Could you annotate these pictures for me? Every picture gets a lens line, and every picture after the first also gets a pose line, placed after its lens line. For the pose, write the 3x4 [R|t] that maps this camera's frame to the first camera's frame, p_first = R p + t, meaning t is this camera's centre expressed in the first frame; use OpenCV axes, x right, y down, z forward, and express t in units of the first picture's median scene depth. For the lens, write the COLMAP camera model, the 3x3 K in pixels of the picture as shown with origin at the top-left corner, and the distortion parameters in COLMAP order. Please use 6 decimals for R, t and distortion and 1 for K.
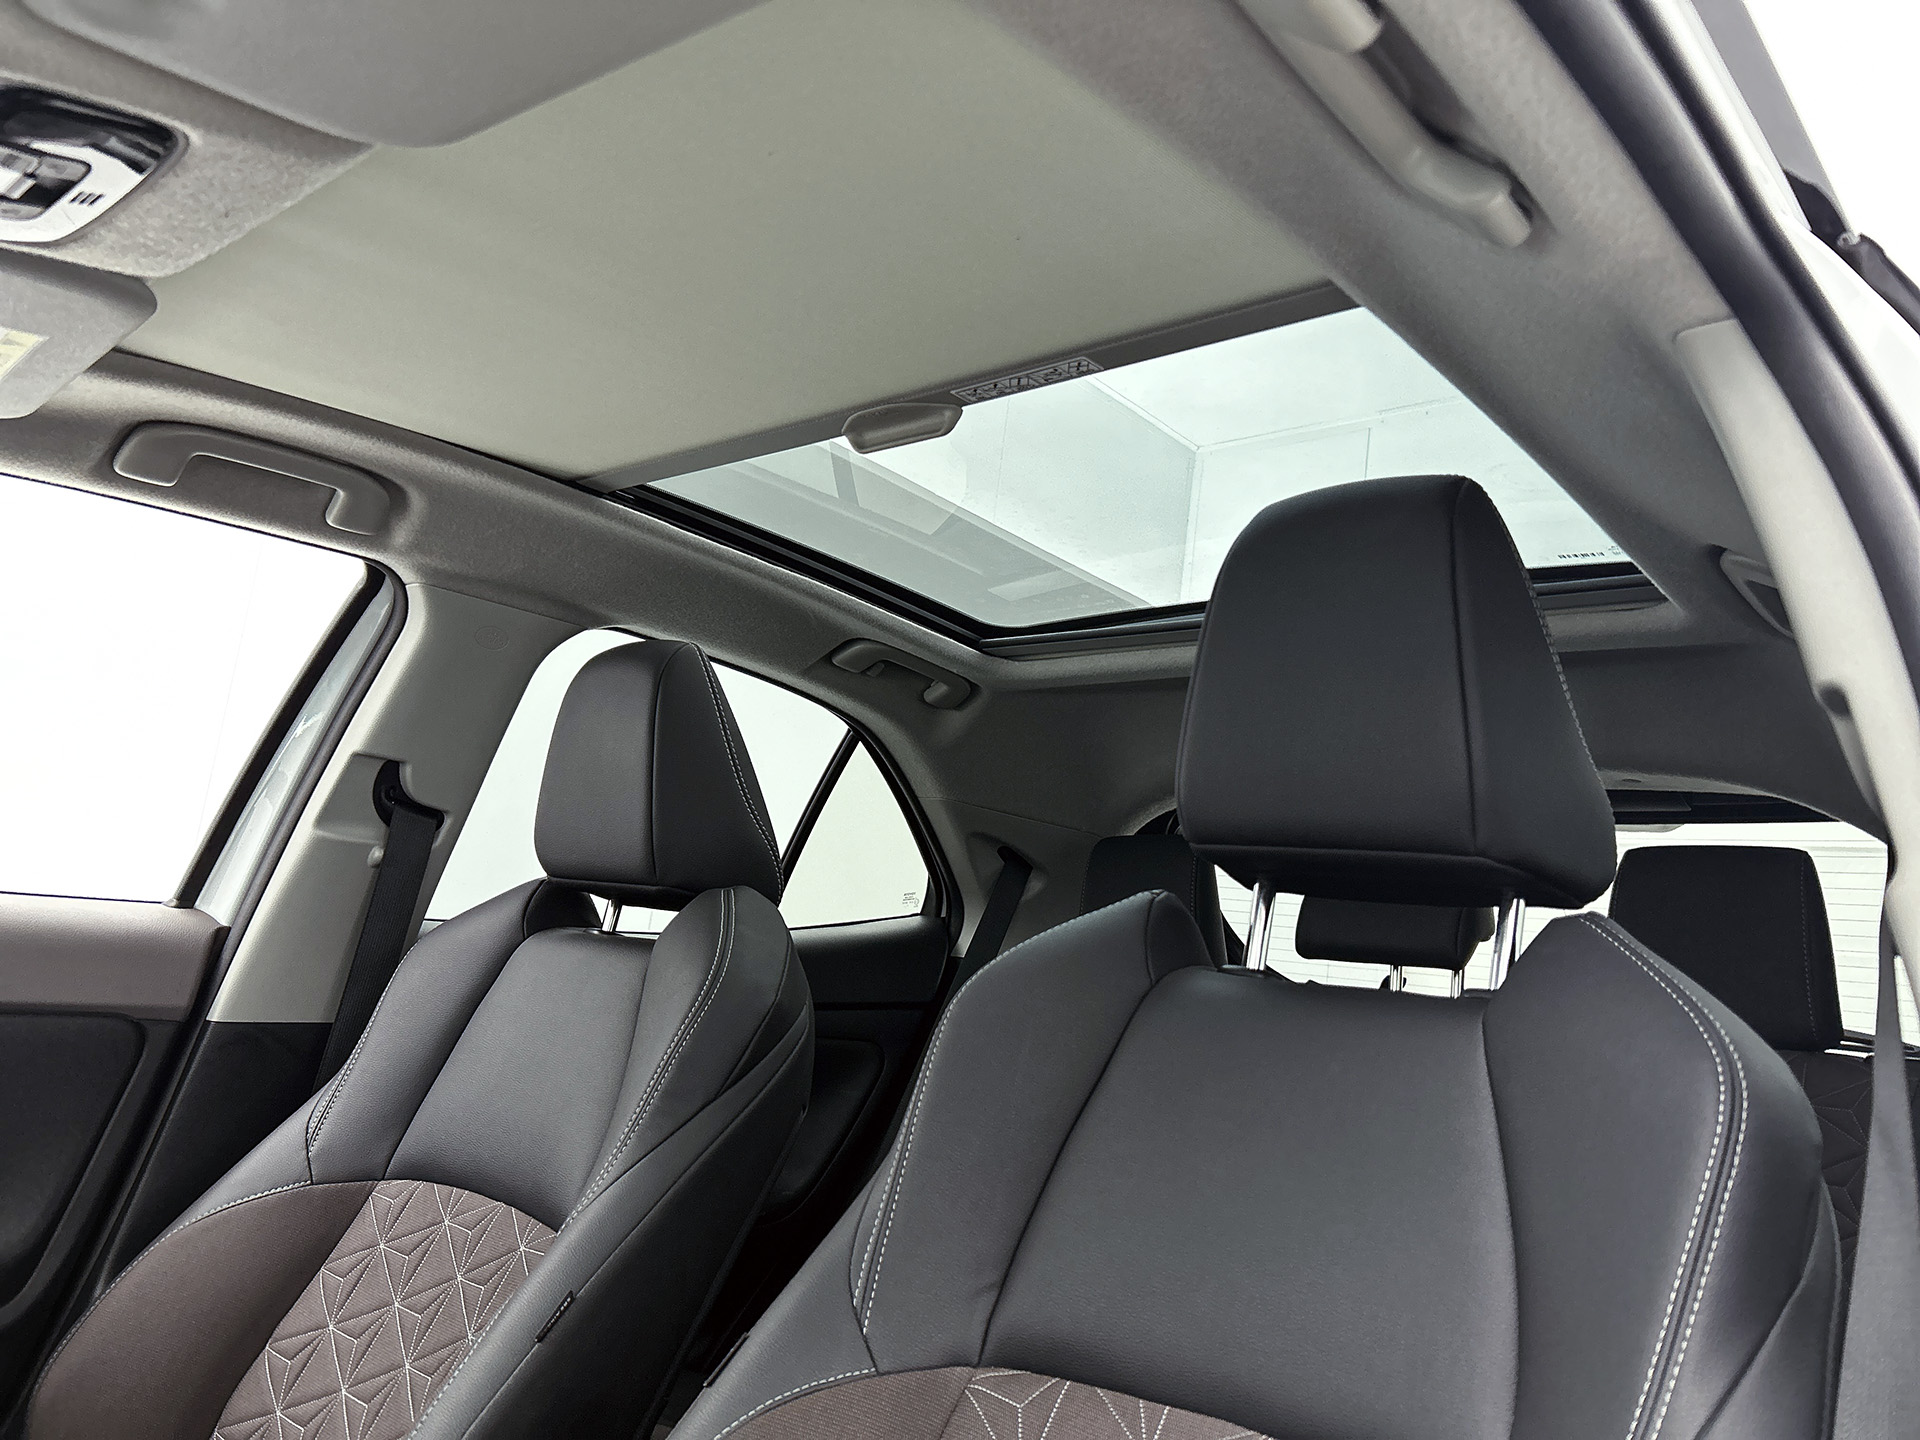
lens RADIAL K [[1468.7, 0, 972.9], [0, 1468.7, 726.0], [0, 0, 1]] dist [0.067918, -0.075585]
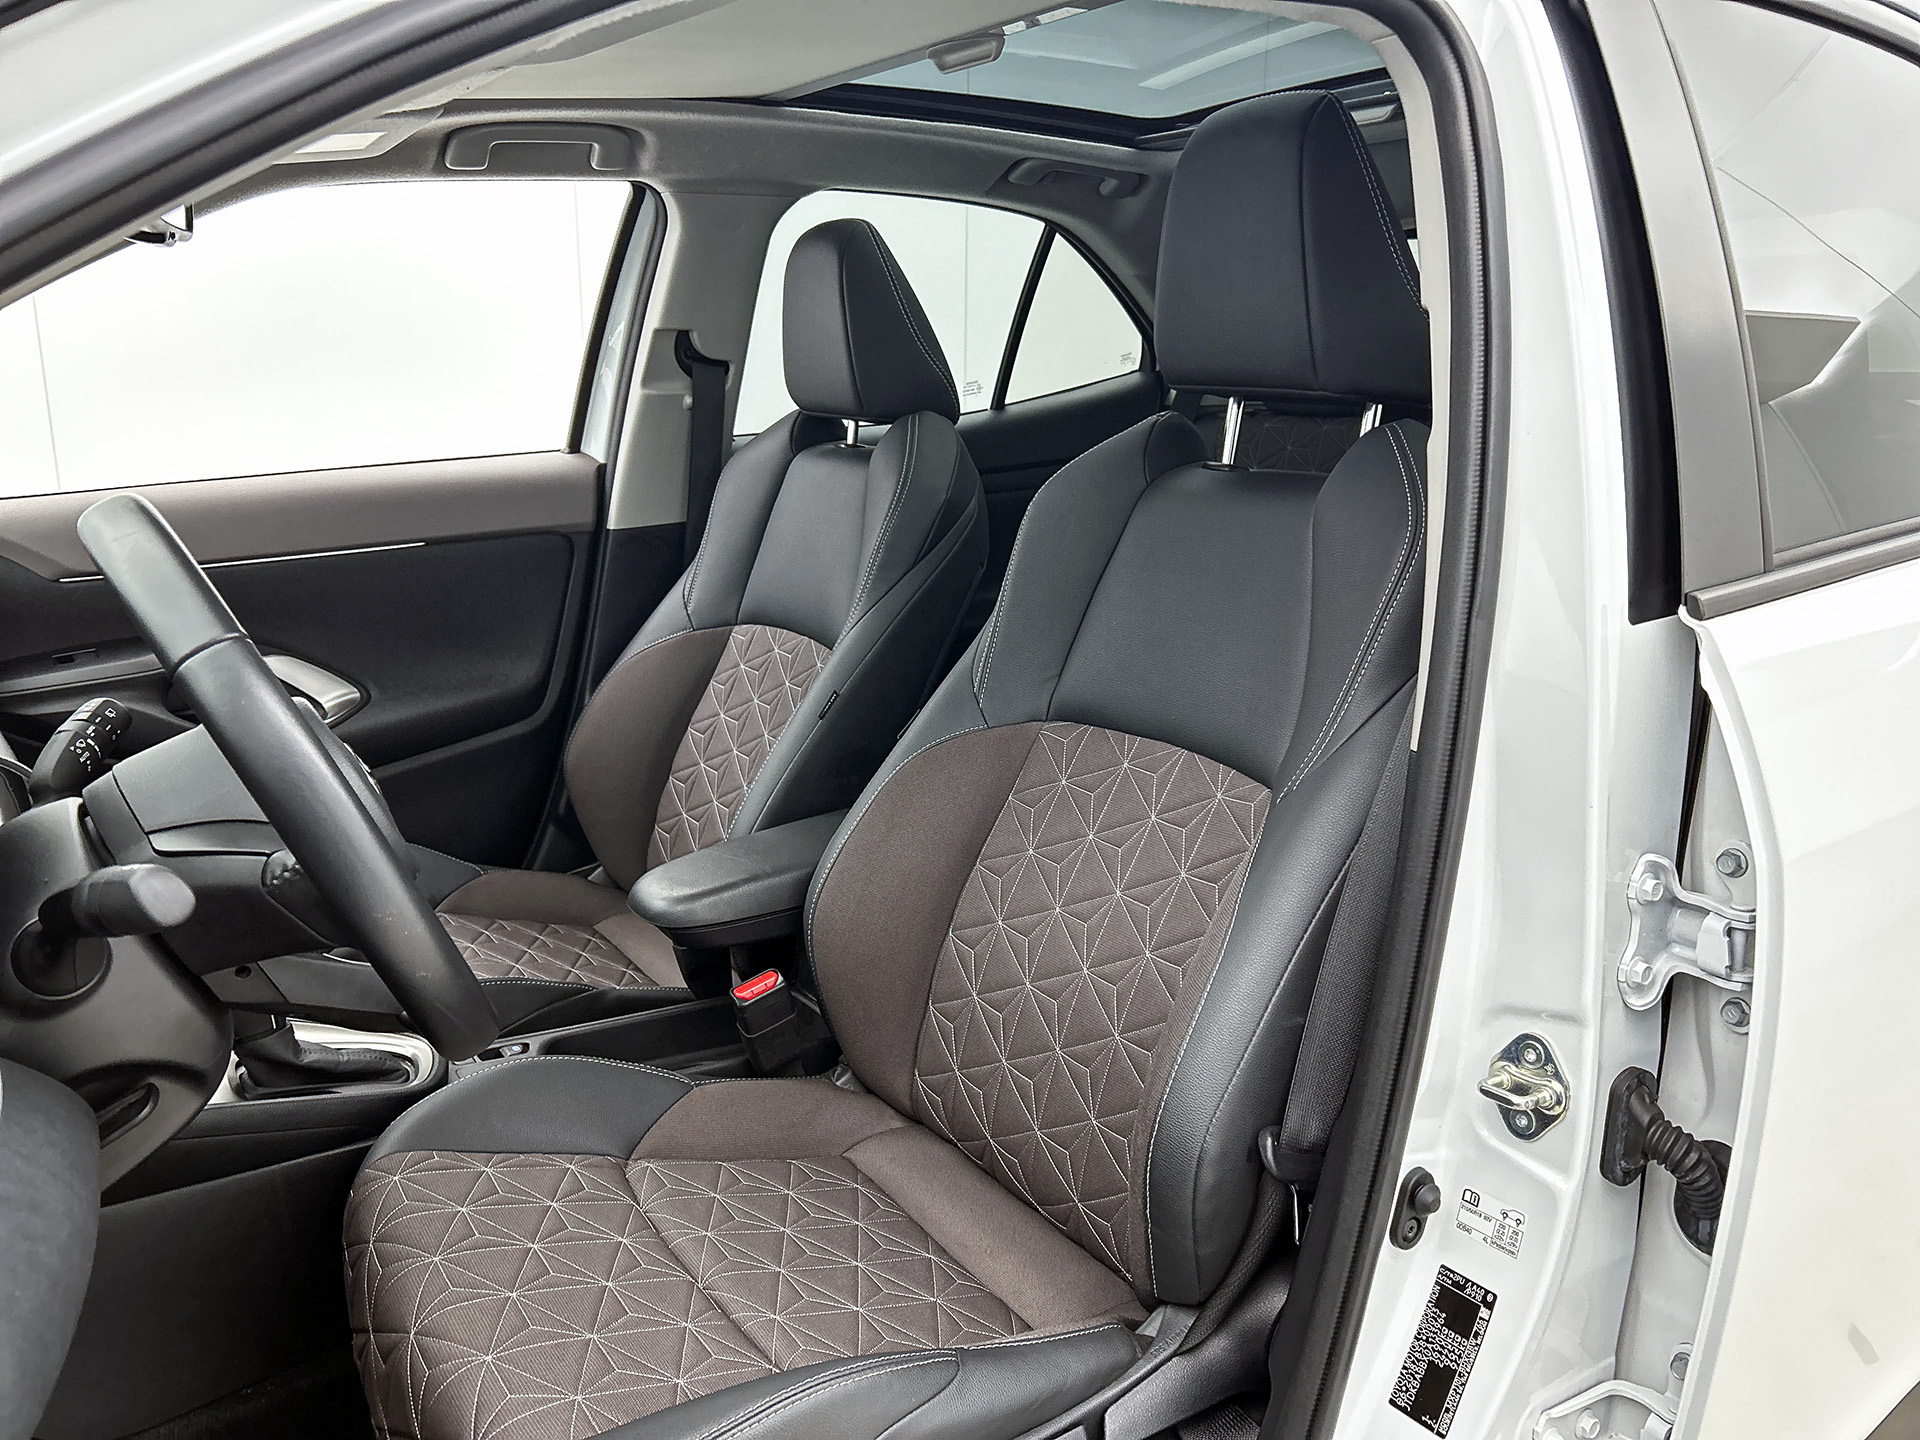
lens RADIAL K [[1468.7, 0, 960.3], [0, 1468.7, 728.9], [0, 0, 1]] dist [0.067918, -0.075585]
pose [[0.961327, -0.047396, -0.271299, 0.213792], [0.151774, 0.913170, 0.378266, -0.123877], [0.229814, -0.404813, 0.885049, -0.301983]]
